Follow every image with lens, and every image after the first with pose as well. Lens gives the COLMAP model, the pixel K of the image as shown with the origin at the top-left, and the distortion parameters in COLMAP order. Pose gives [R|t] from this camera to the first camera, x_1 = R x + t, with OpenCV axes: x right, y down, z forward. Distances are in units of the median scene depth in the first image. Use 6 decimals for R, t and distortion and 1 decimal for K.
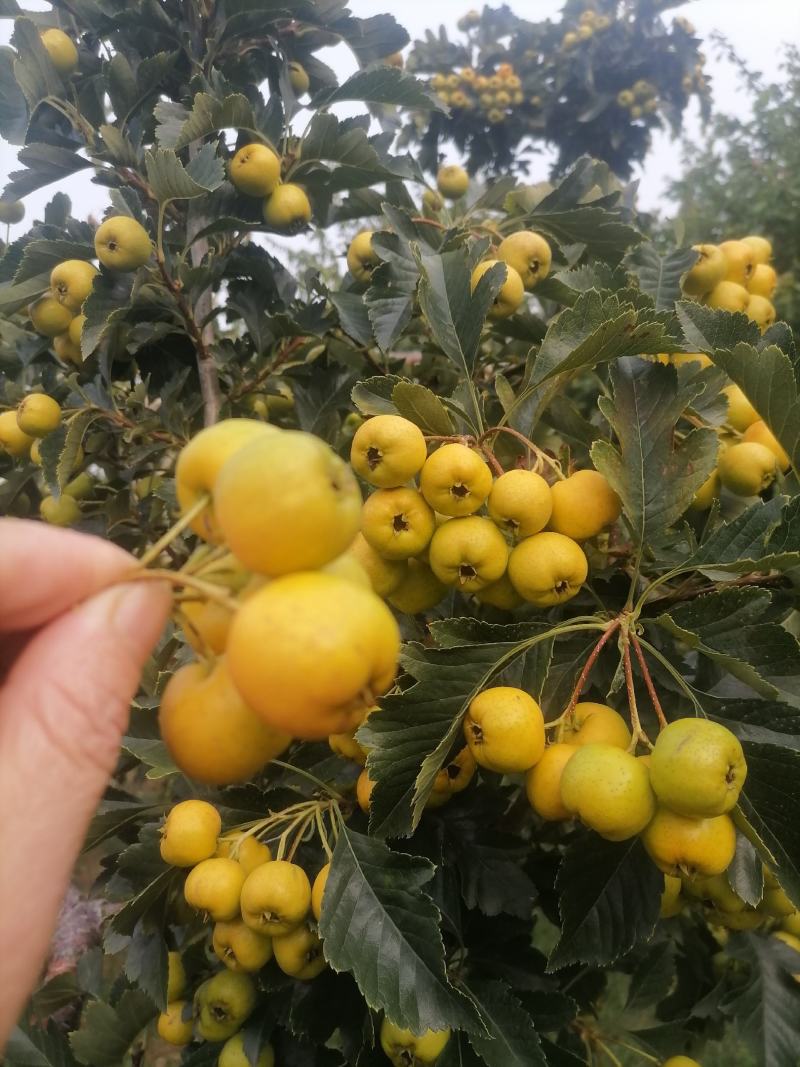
lens RADIAL K [[815.8, 0, 395.8], [0, 815.8, 527.7], [0, 0, 1]] dist [0.023846, -0.019731]
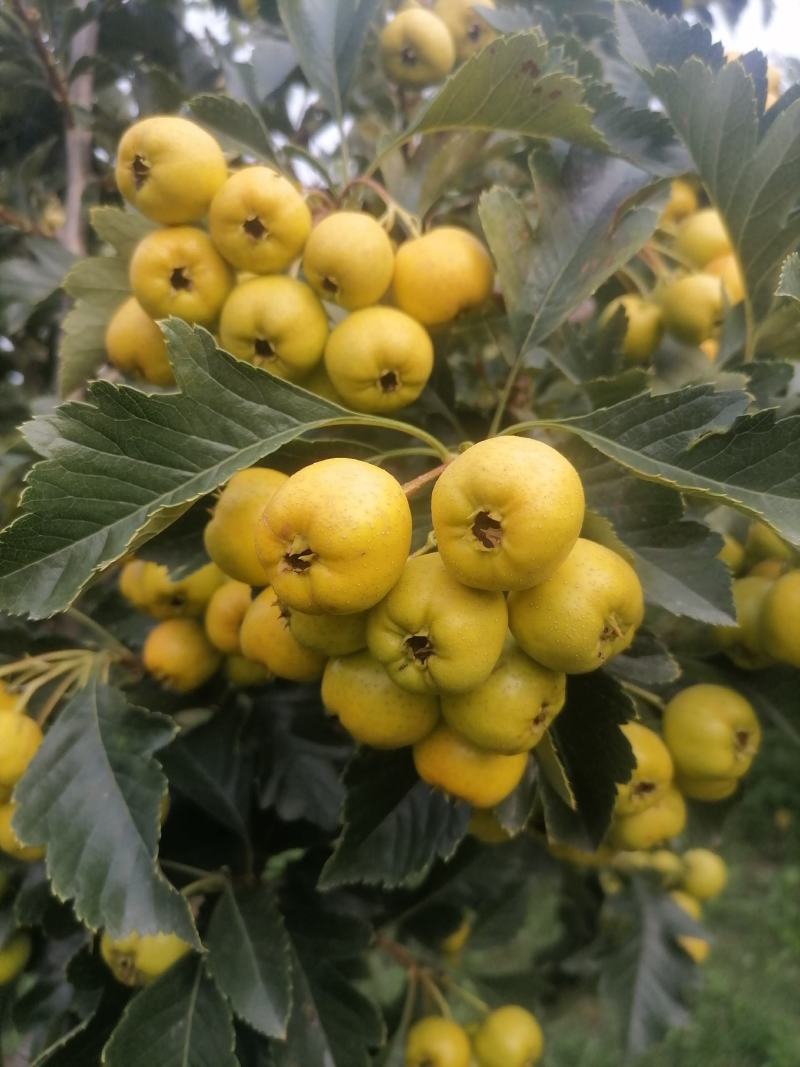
lens RADIAL K [[857.8, 0, 400.0], [0, 857.8, 533.5], [0, 0, 1]] dist [0.029319, -0.003885]
pose [[0.993157, 0.096111, -0.066351, 0.274947], [-0.091083, 0.993011, 0.075056, 0.149901], [0.073101, -0.068499, 0.994969, 0.228797]]
